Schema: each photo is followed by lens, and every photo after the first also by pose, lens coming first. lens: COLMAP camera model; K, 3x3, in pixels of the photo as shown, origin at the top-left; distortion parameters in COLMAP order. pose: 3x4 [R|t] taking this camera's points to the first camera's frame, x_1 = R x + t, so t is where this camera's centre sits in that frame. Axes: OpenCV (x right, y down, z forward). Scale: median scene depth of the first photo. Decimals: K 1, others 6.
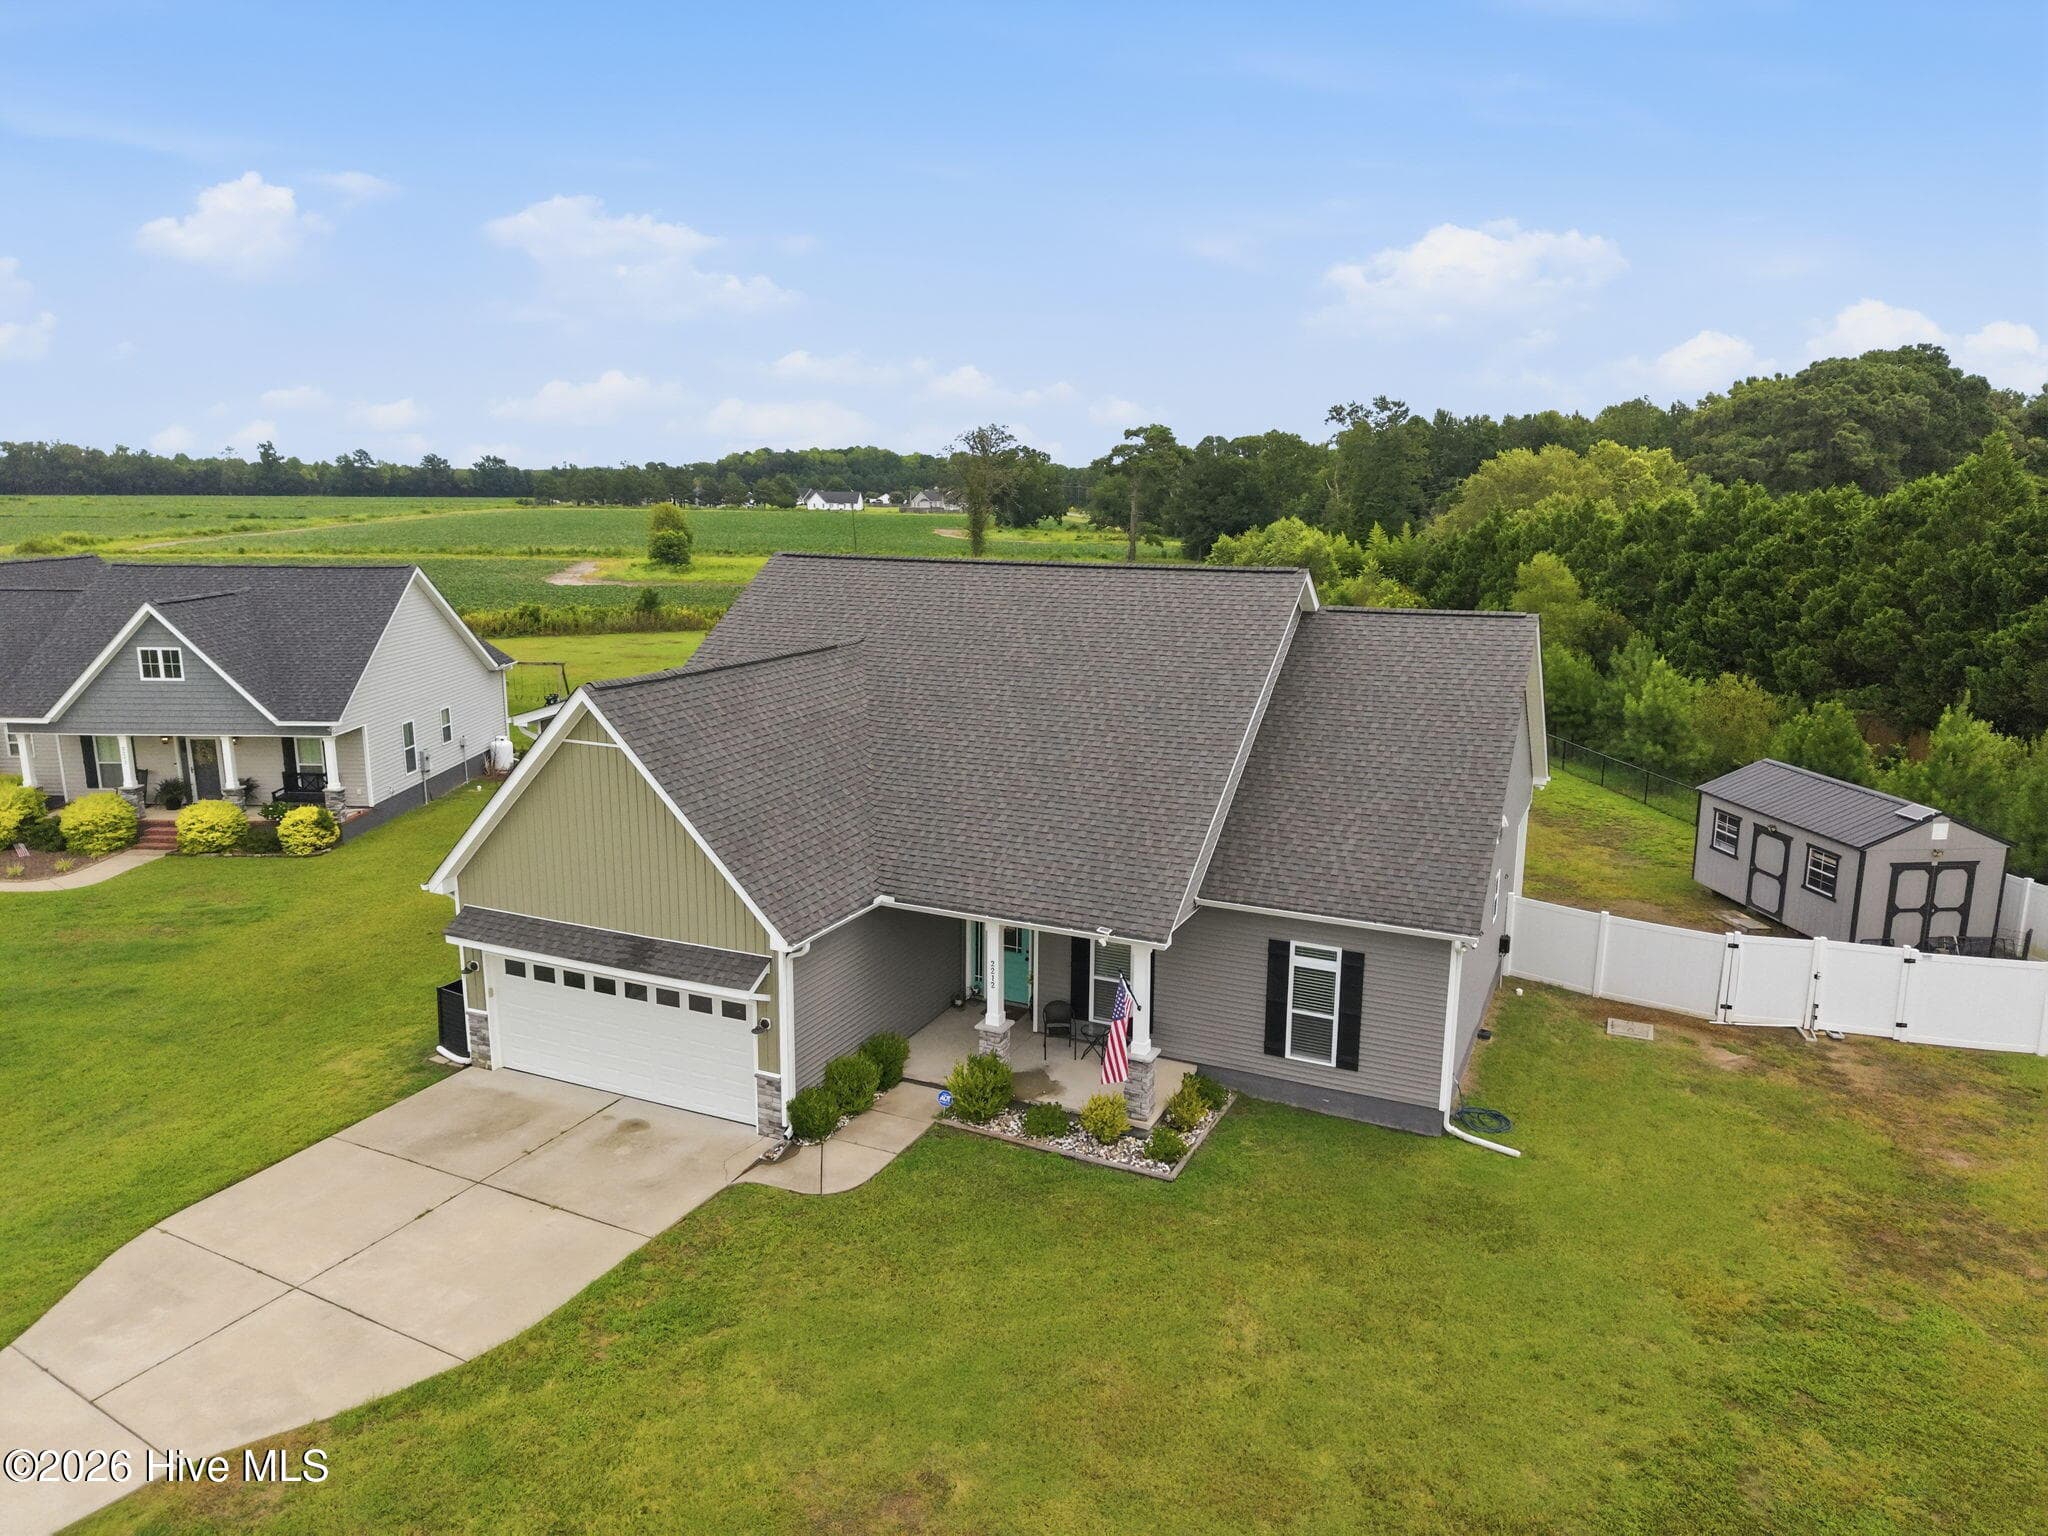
lens RADIAL K [[1374.8, 0, 1024.0], [0, 1374.8, 768.0], [0, 0, 1]] dist [0.013329, 0.000569]
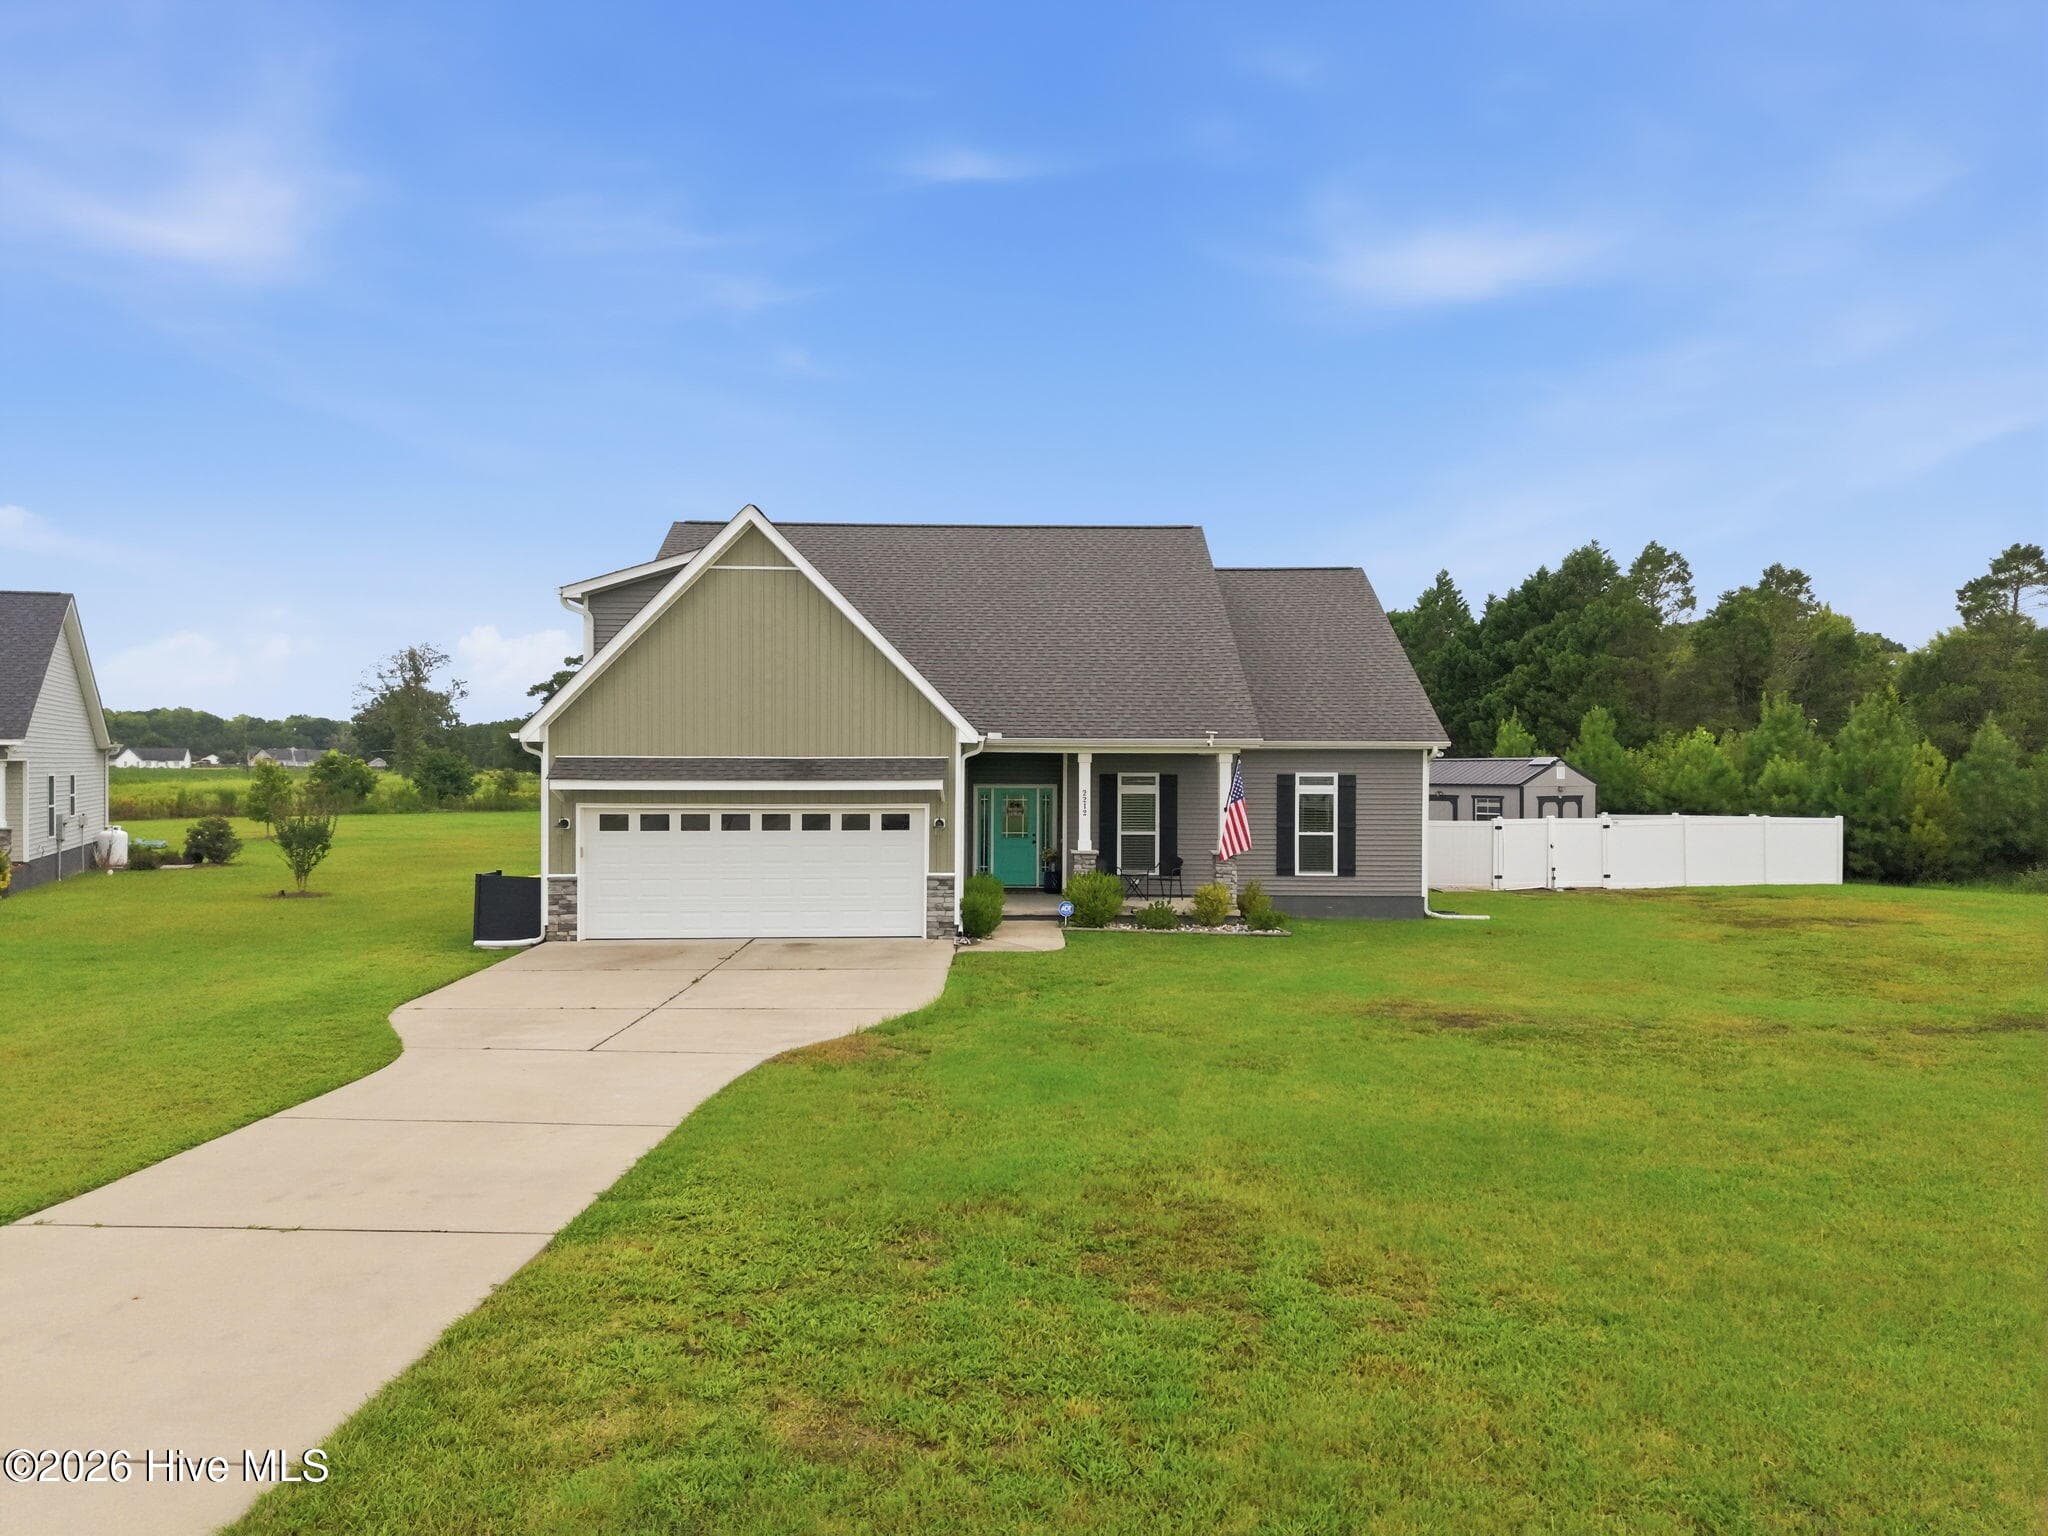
lens RADIAL K [[1374.8, 0, 1024.0], [0, 1374.8, 768.0], [0, 0, 1]] dist [0.013329, 0.000569]
pose [[0.899822, -0.004829, 0.436231, -0.545903], [0.090430, 0.980285, -0.175681, 0.310626], [-0.426782, 0.197530, 0.882518, 0.033069]]
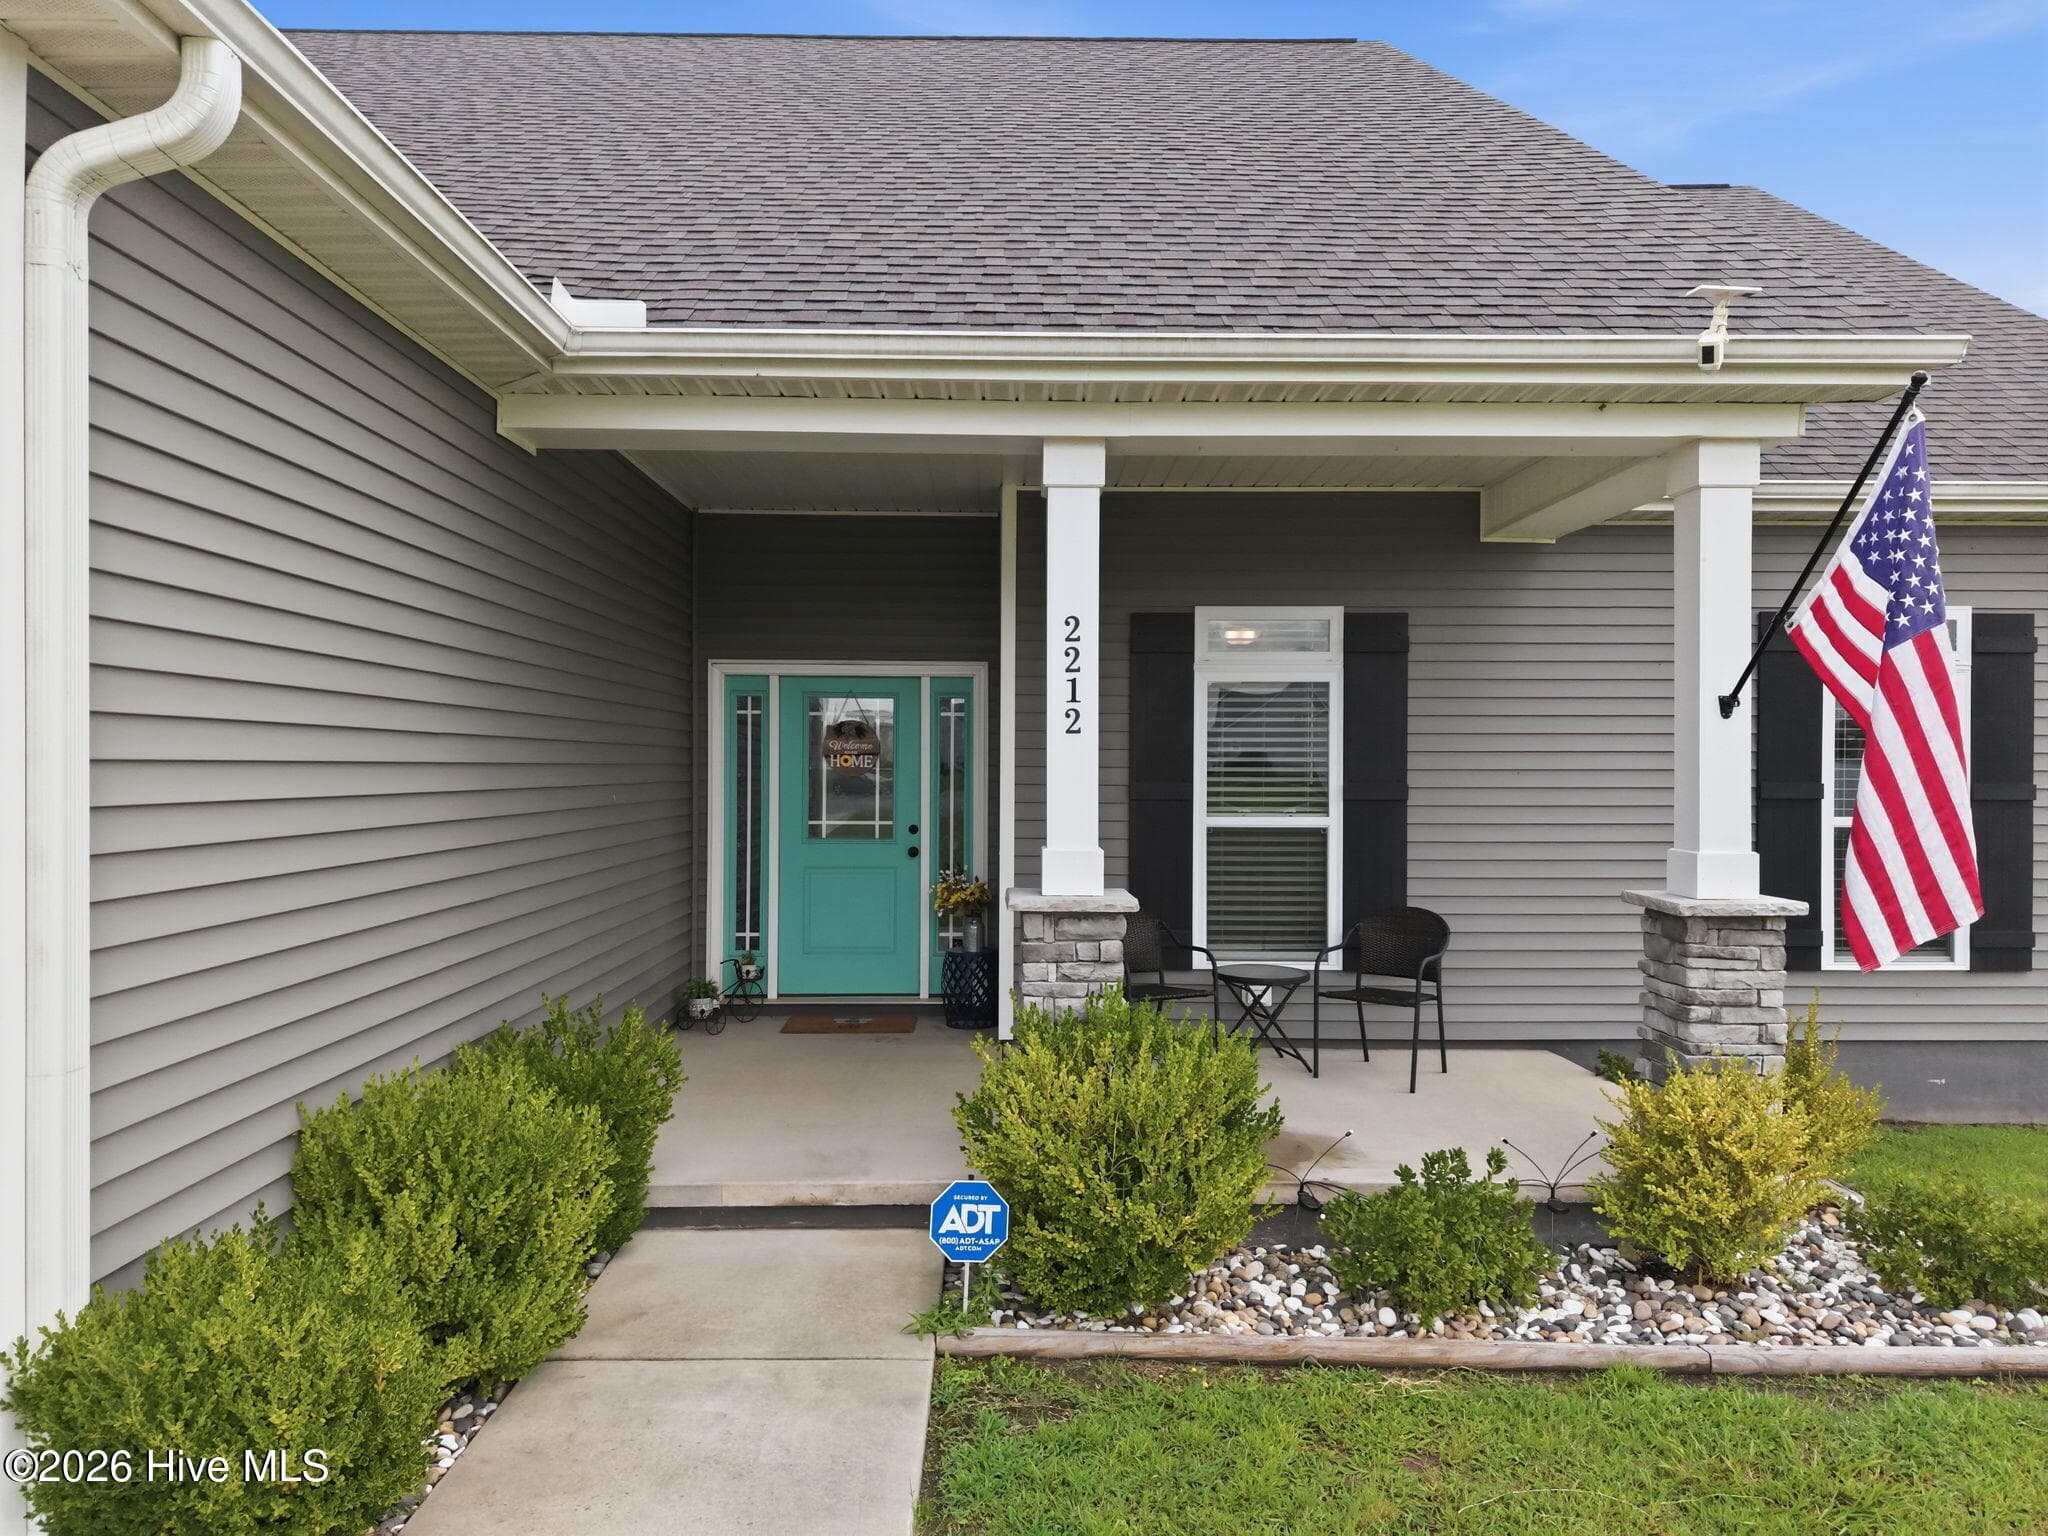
lens RADIAL K [[1374.8, 0, 1037.4], [0, 1374.8, 771.0], [0, 0, 1]] dist [-0.001116, -0.000426]
pose [[0.899721, -0.007192, 0.436407, -0.131617], [0.091973, 0.980537, -0.173457, 0.205885], [-0.426666, 0.196201, 0.882871, 0.783738]]
